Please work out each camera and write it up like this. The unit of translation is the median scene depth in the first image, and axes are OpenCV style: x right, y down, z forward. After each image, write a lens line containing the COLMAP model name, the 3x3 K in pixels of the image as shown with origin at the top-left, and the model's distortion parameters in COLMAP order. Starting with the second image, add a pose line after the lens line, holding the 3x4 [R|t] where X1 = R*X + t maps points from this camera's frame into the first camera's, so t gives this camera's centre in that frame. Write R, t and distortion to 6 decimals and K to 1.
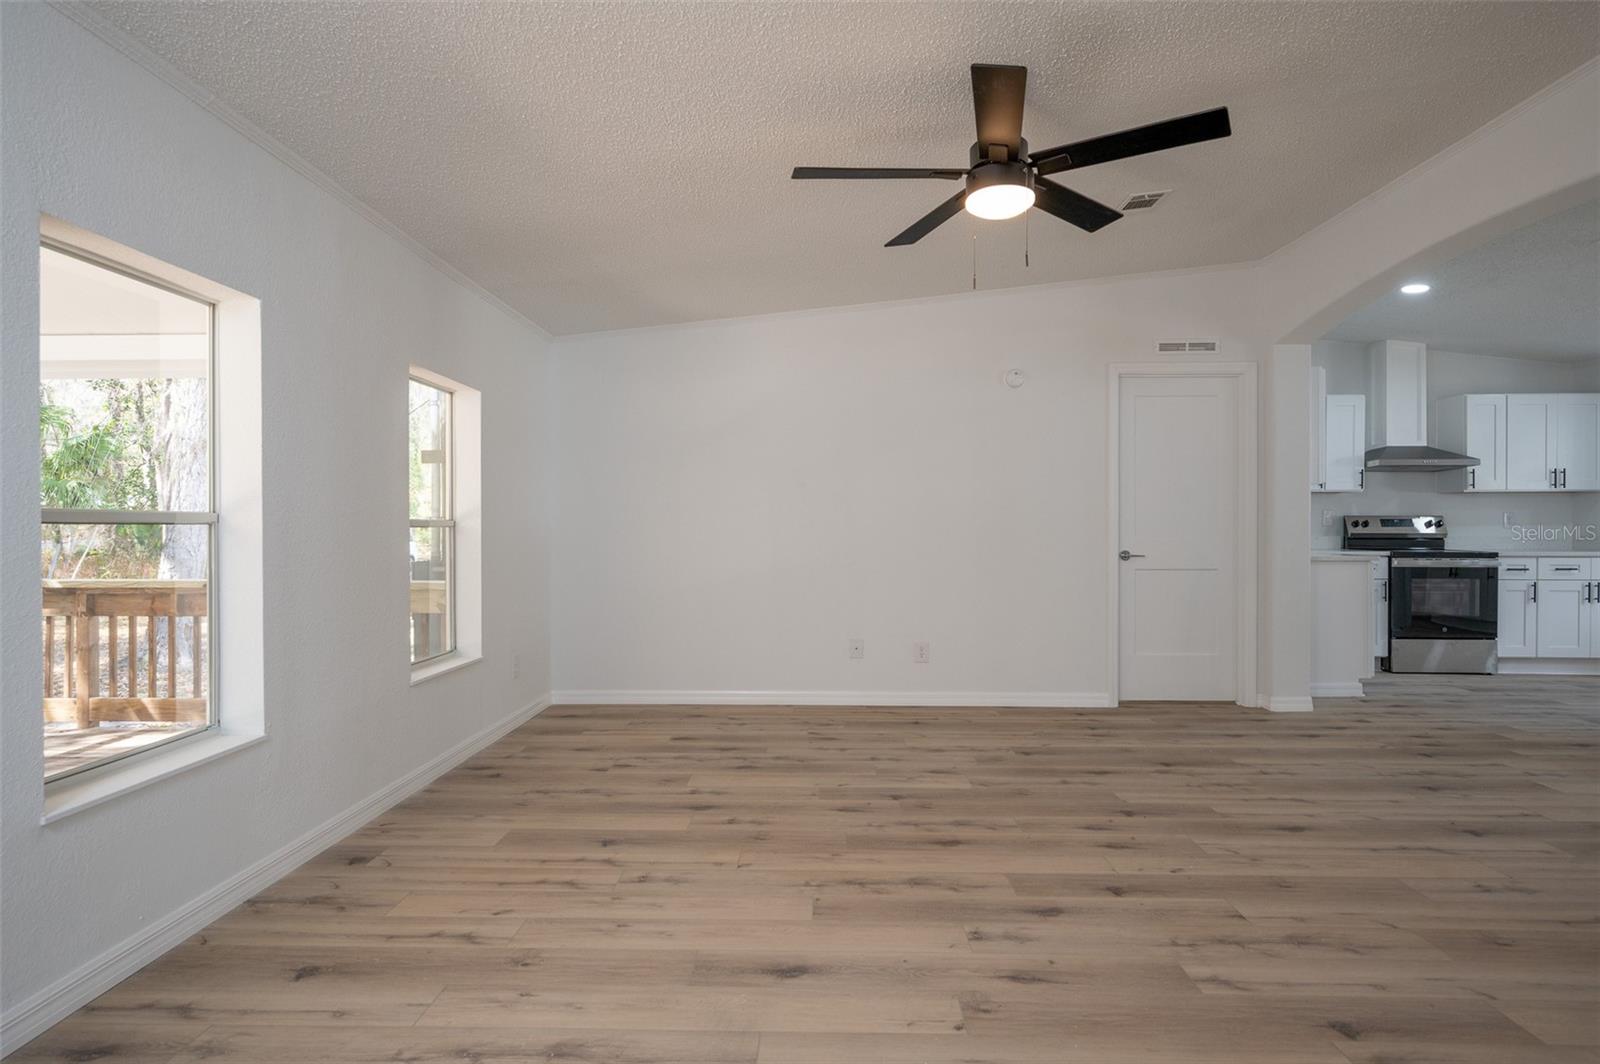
lens RADIAL K [[868.8, 0, 800.0], [0, 868.8, 532.0], [0, 0, 1]] dist [0.004082, -0.000304]
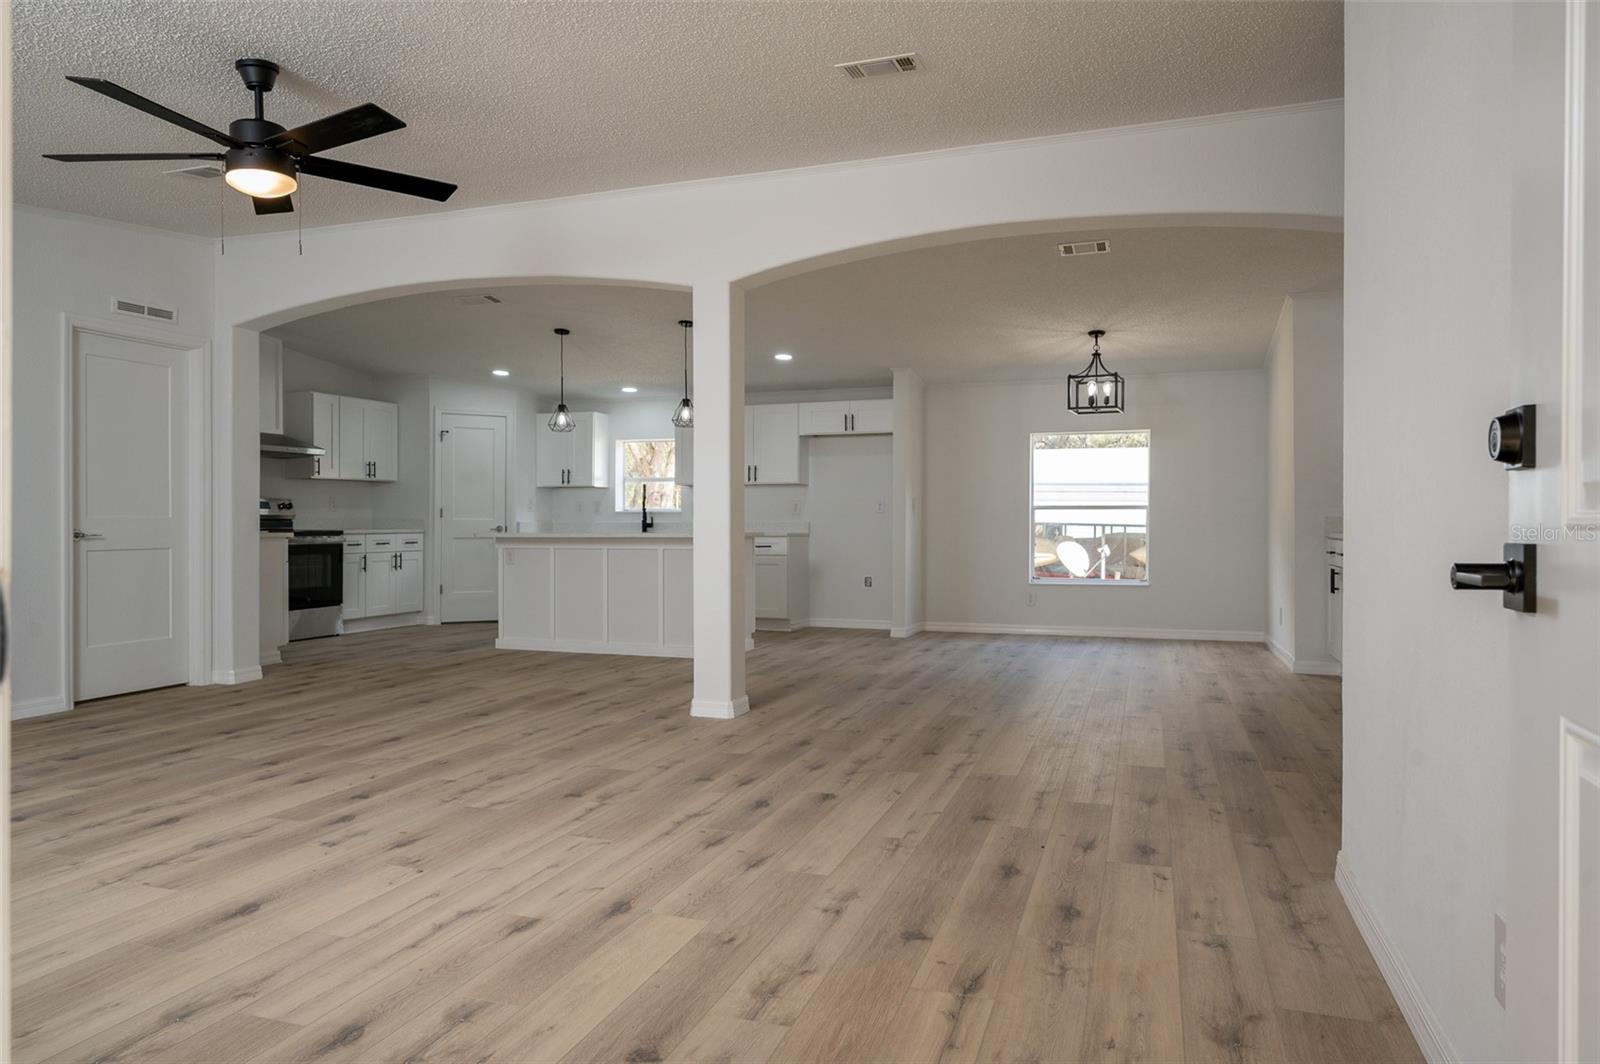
lens RADIAL K [[1018.9, 0, 800.0], [0, 1018.9, 532.0], [0, 0, 1]] dist [-0.001713, 0.000839]
pose [[0.297309, -0.010957, 0.954718, -0.720671], [0.006581, 0.999934, 0.009426, 0.036287], [-0.954759, 0.003480, 0.297361, 0.006179]]
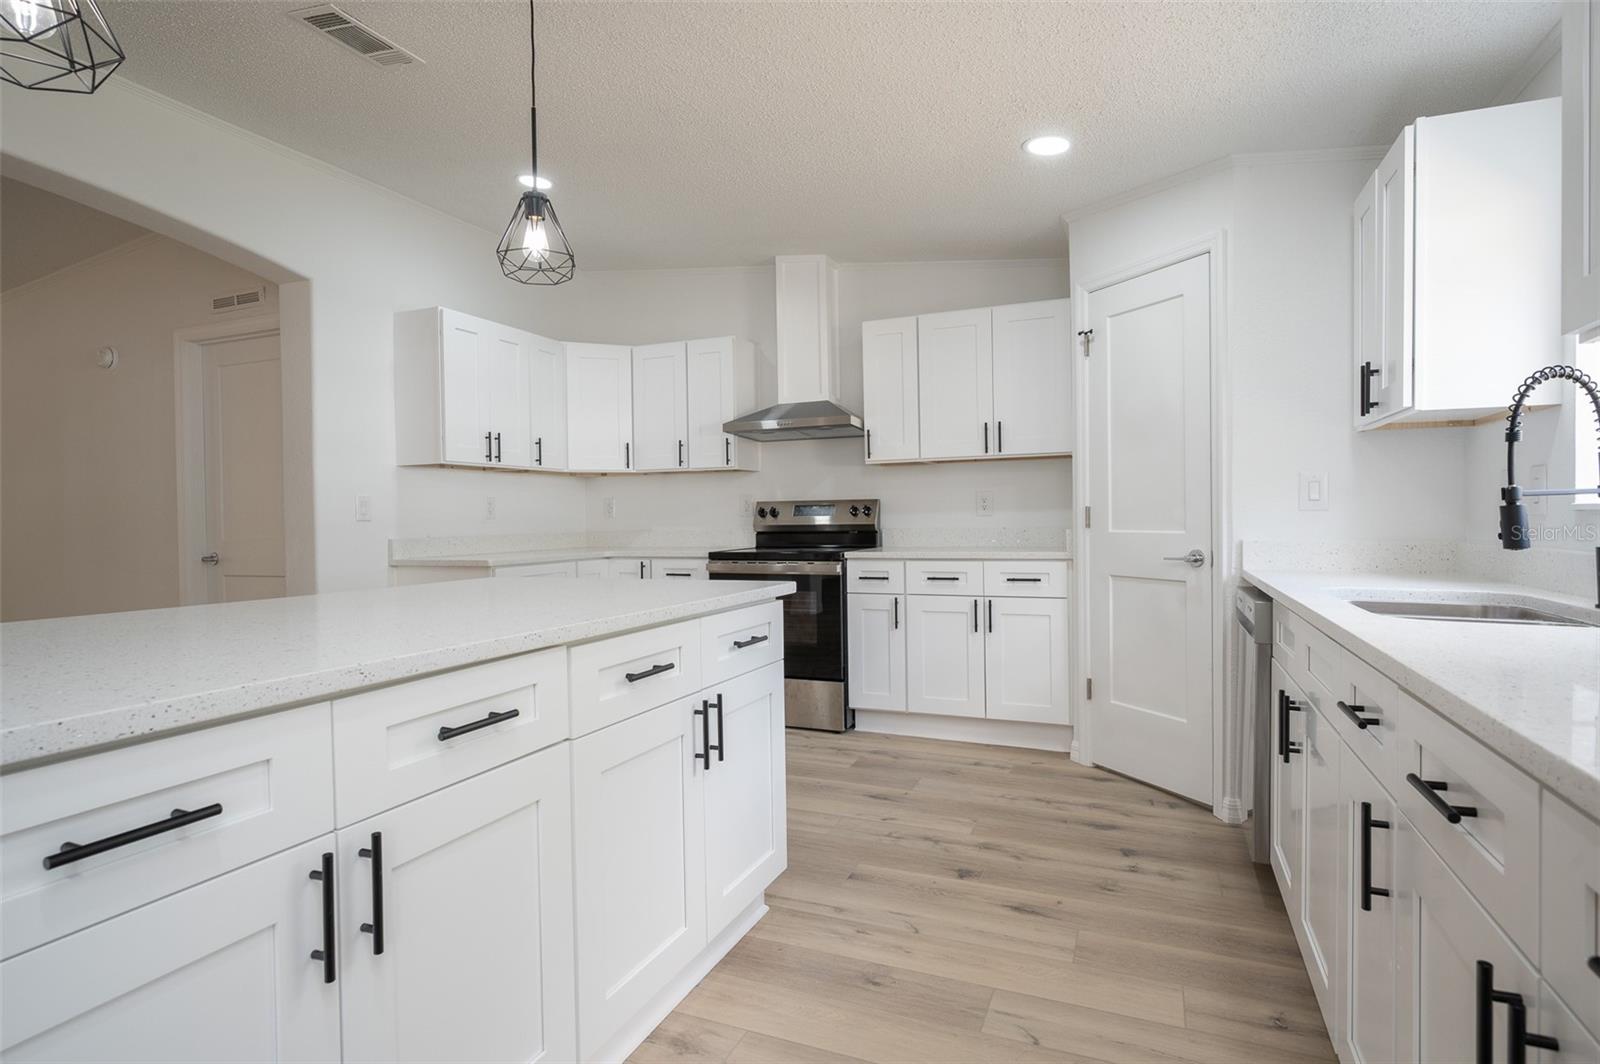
lens RADIAL K [[835.8, 0, 800.0], [0, 835.8, 532.0], [0, 0, 1]] dist [0.000418, 0.000275]
pose [[0.934856, -0.009161, -0.354908, 2.202745], [0.013322, 0.999868, 0.009283, 0.001369], [0.354776, -0.013406, 0.934855, 0.842384]]
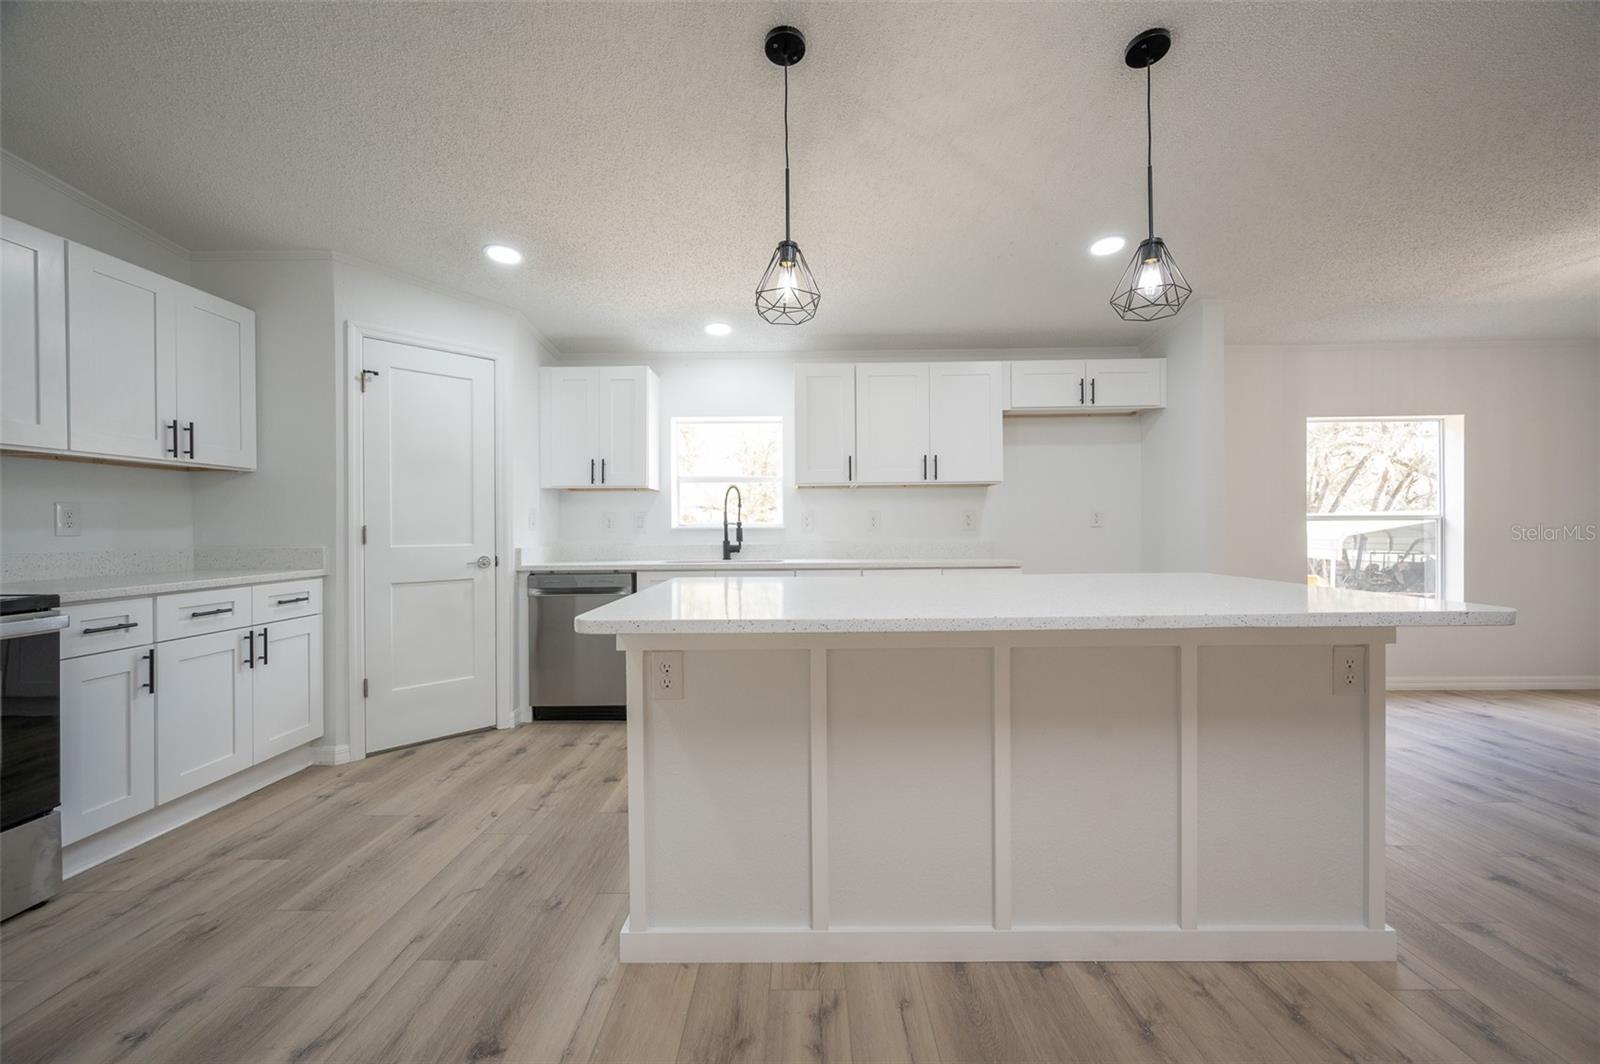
lens RADIAL K [[624.1, 0, 800.0], [0, 624.1, 532.0], [0, 0, 1]] dist [-0.002301, -0.000113]
pose [[-0.021453, -0.011093, 0.999708, 1.107739], [0.015804, 0.999810, 0.011433, -0.008877], [-0.999645, 0.016045, -0.021274, 1.449617]]
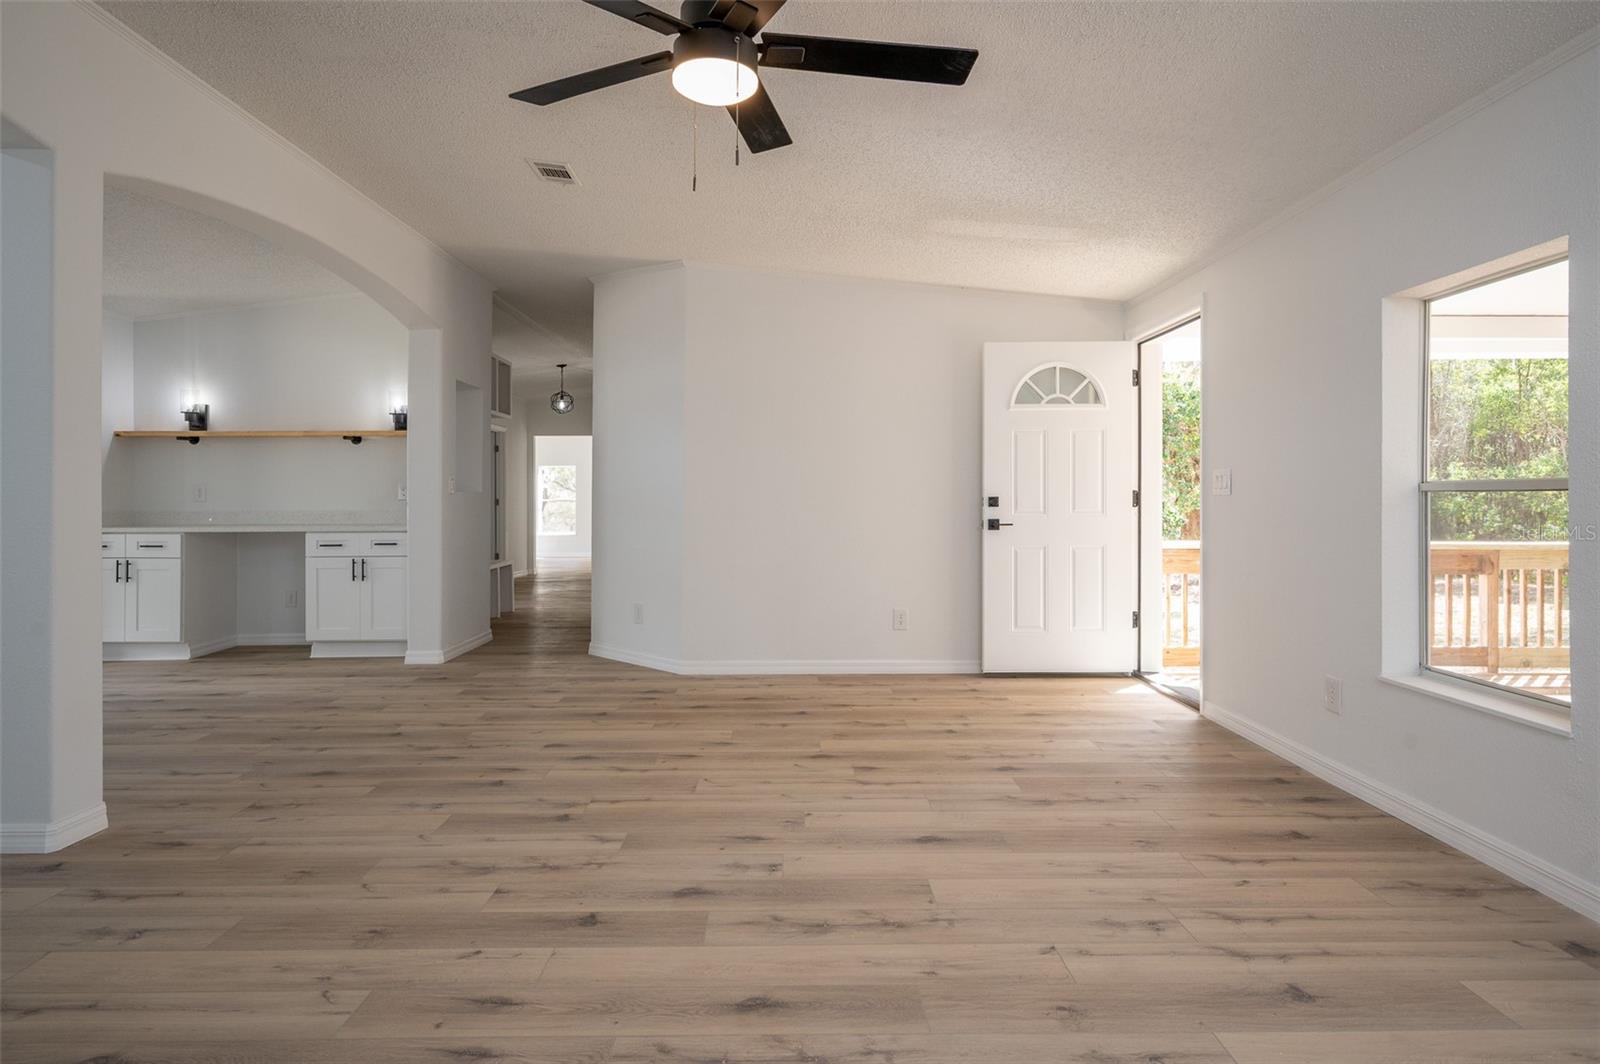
lens RADIAL K [[868.8, 0, 800.0], [0, 868.8, 532.0], [0, 0, 1]] dist [0.004082, -0.000304]
pose [[-0.999173, 0.005046, -0.040334, 0.171911], [0.003402, 0.999165, 0.040719, -0.003508], [0.040506, 0.040548, -0.998356, 1.687769]]
